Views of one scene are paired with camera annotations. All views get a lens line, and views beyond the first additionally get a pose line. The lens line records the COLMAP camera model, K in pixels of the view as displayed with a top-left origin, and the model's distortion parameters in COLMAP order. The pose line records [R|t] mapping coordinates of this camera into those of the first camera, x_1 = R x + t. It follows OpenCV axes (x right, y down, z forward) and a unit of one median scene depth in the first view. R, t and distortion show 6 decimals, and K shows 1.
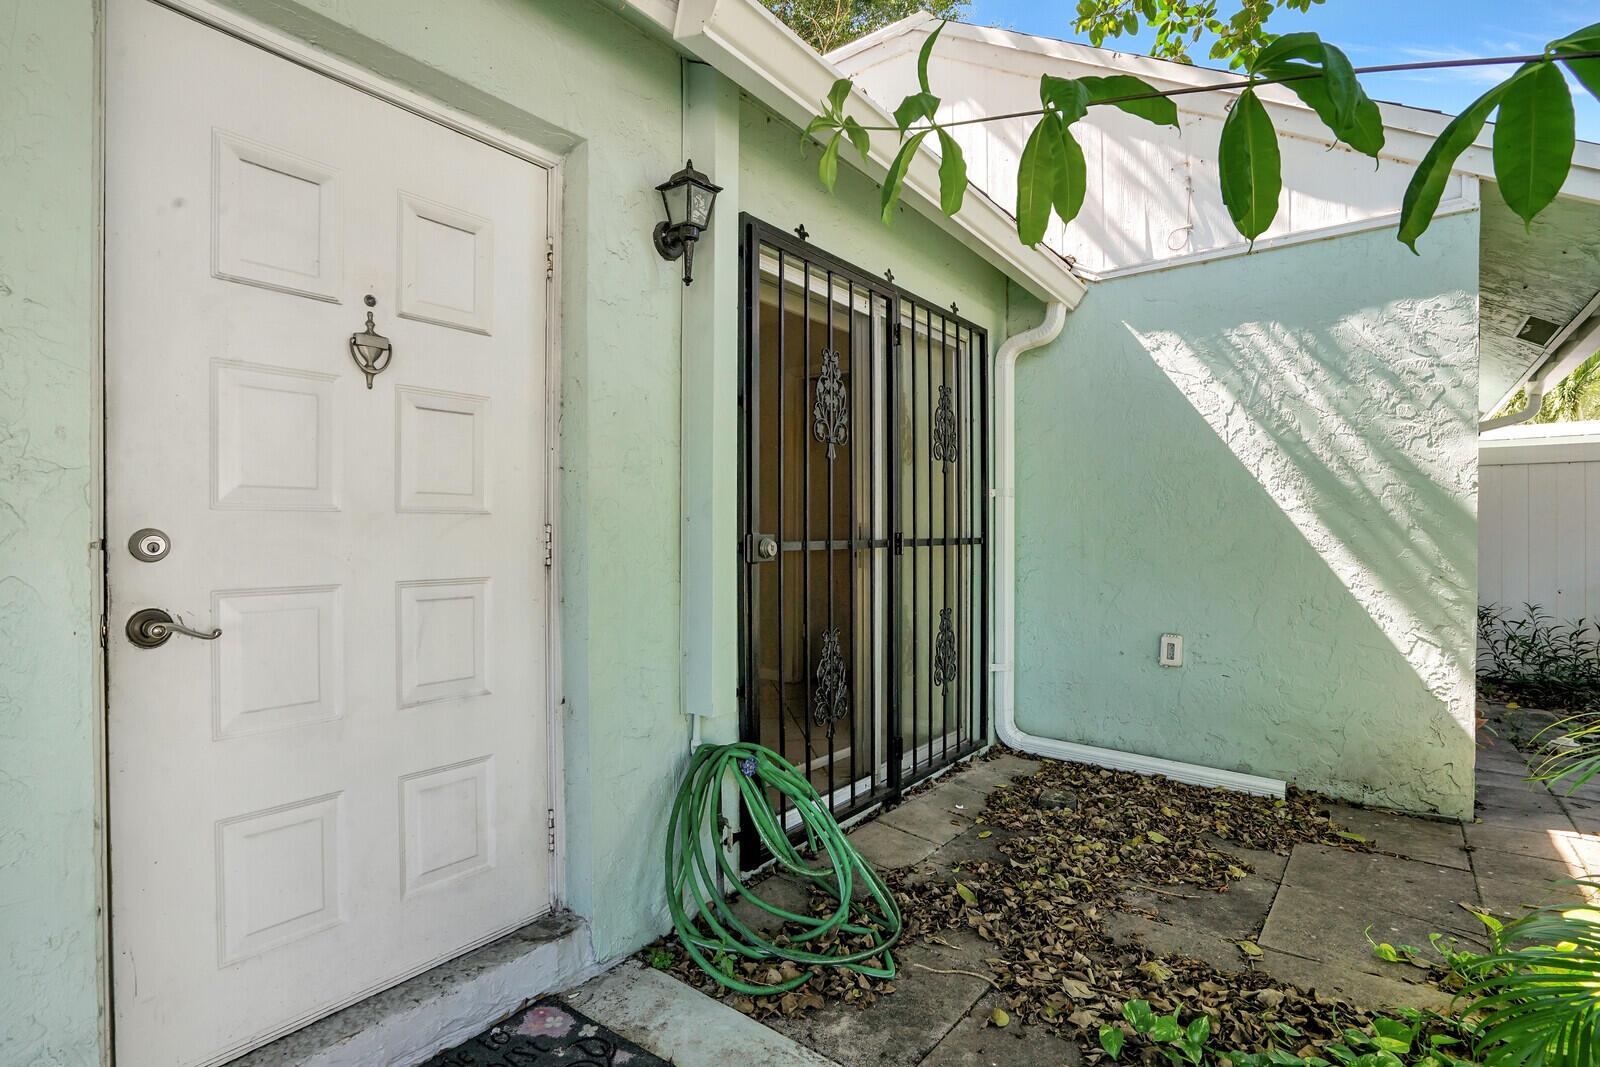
lens RADIAL K [[762.4, 0, 789.4], [0, 762.4, 534.5], [0, 0, 1]] dist [-0.052069, 0.018078]
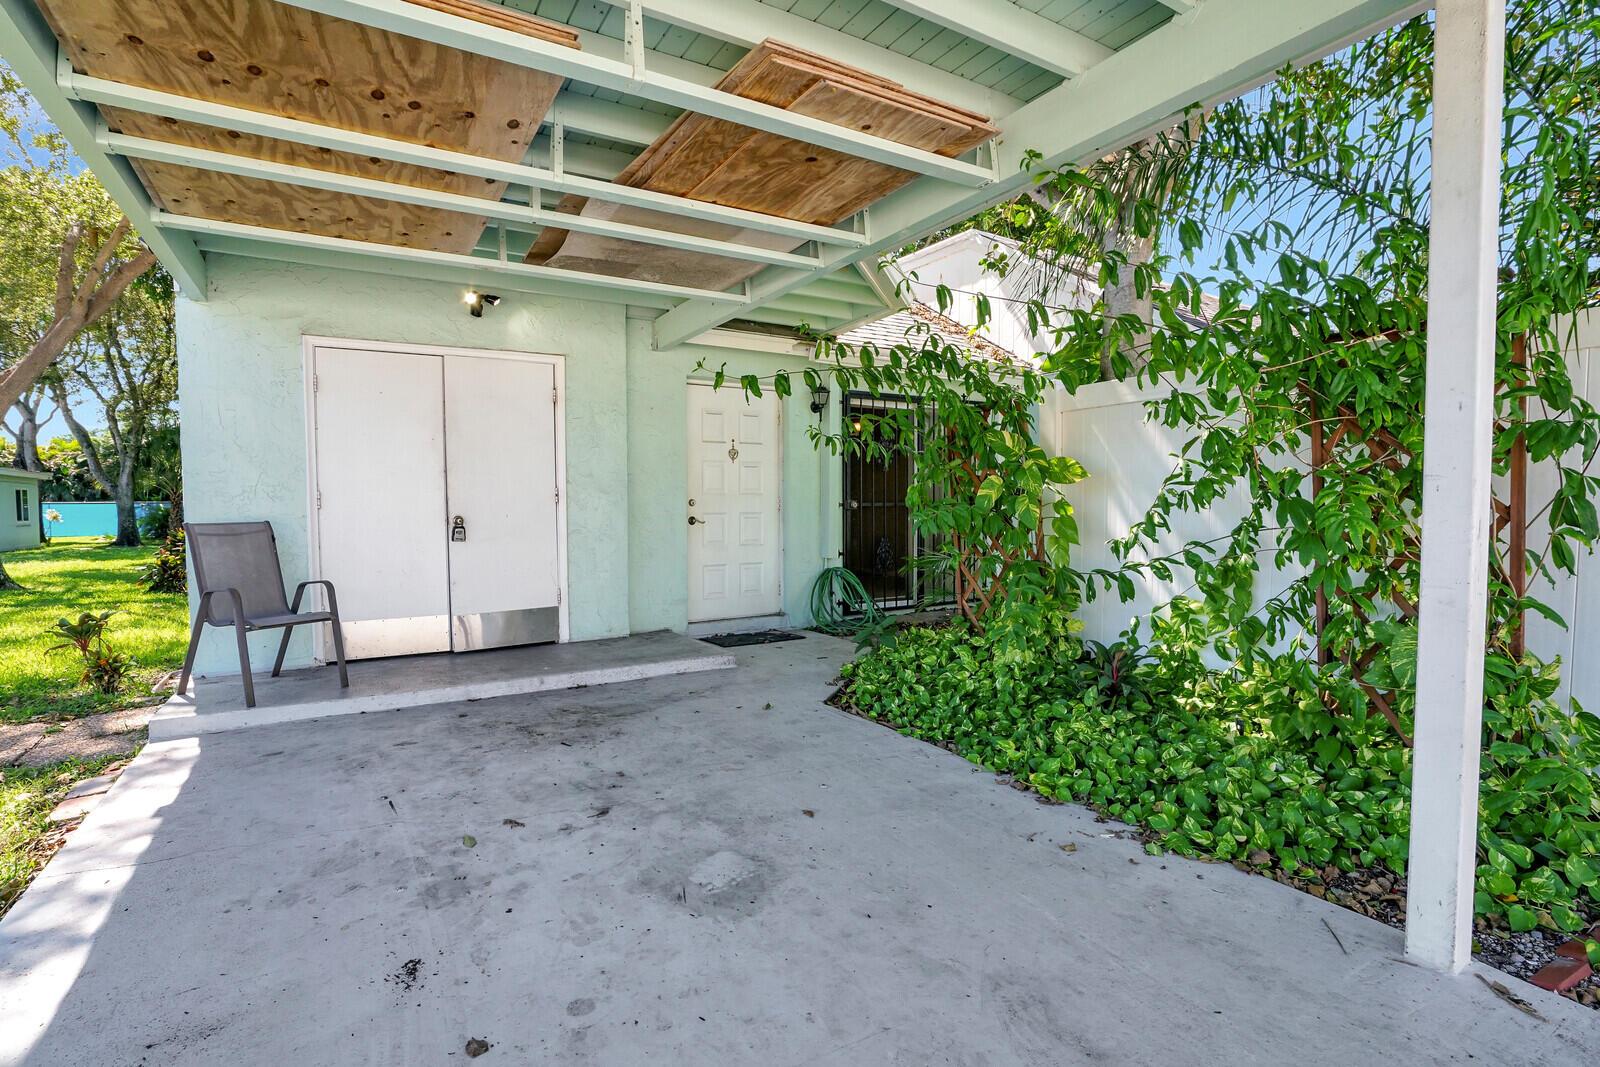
lens RADIAL K [[762.4, 0, 789.4], [0, 762.4, 534.5], [0, 0, 1]] dist [-0.052069, 0.018078]
pose [[0.935820, 0.015499, -0.352137, 0.894240], [0.000071, 0.999024, 0.044161, 0.001867], [0.352478, -0.041352, 0.934906, -2.097196]]
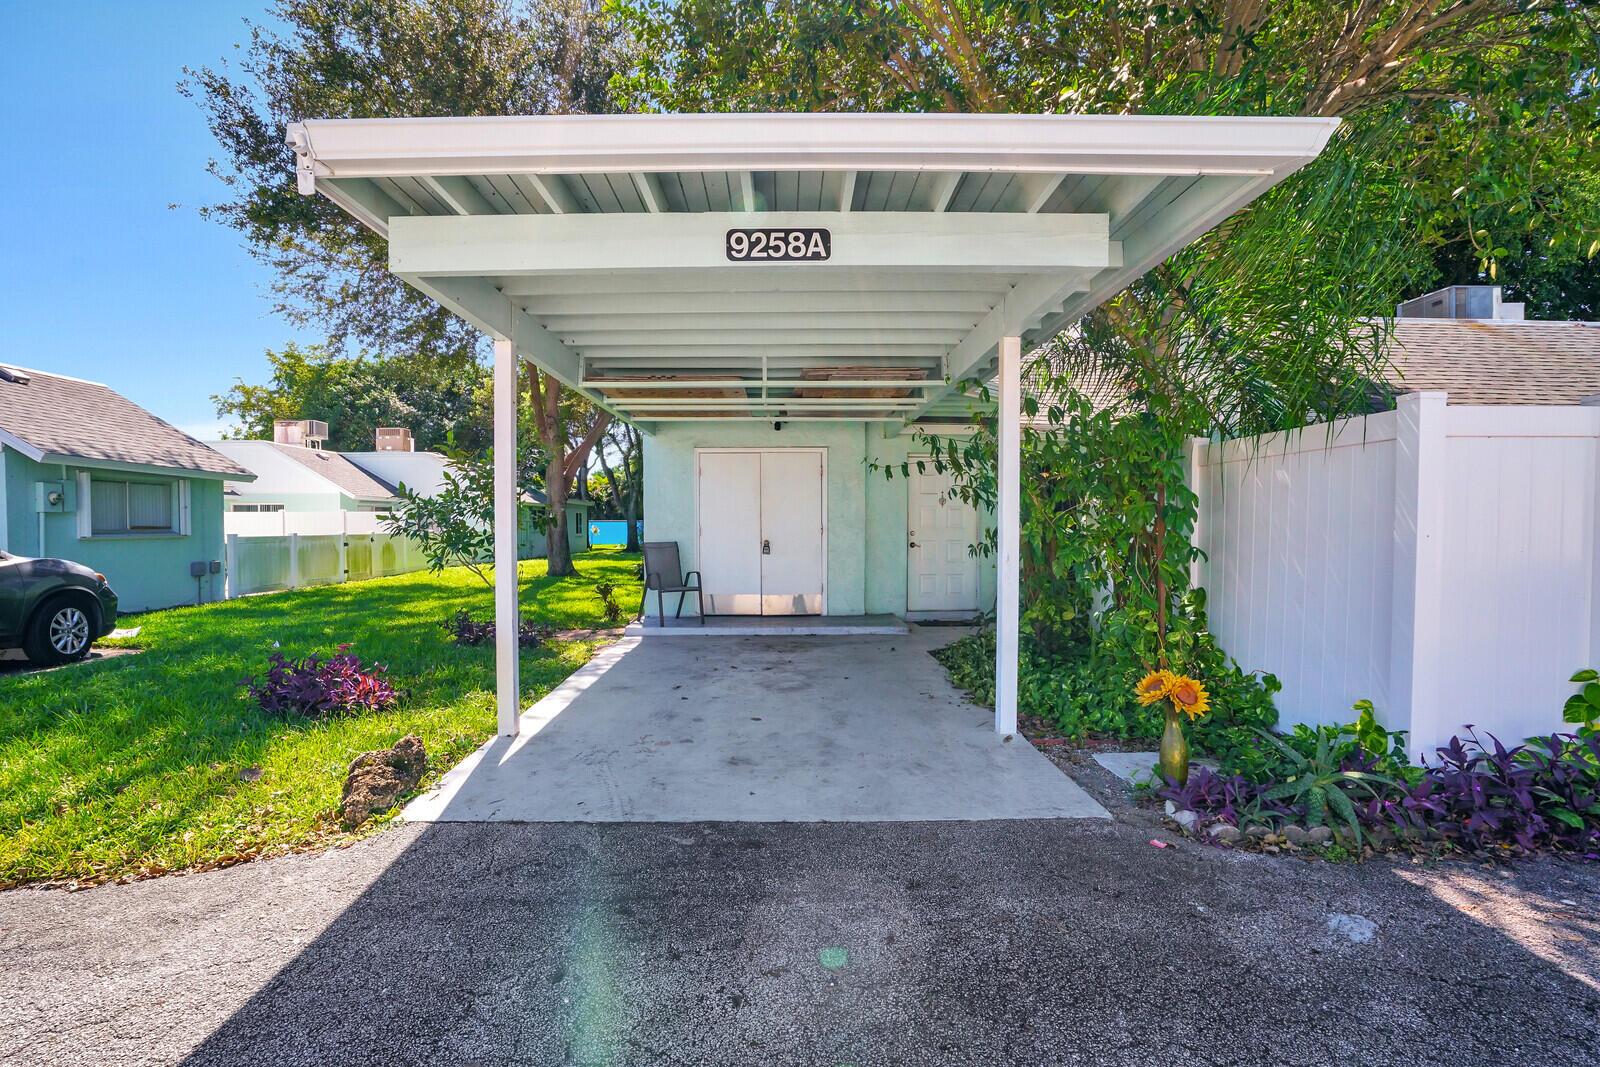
lens RADIAL K [[762.4, 0, 789.4], [0, 762.4, 534.5], [0, 0, 1]] dist [-0.052069, 0.018078]
pose [[0.627269, 0.018508, -0.778583, 2.635470], [-0.002162, 0.999755, 0.022024, -0.085005], [0.778800, -0.012132, 0.627155, -2.907478]]
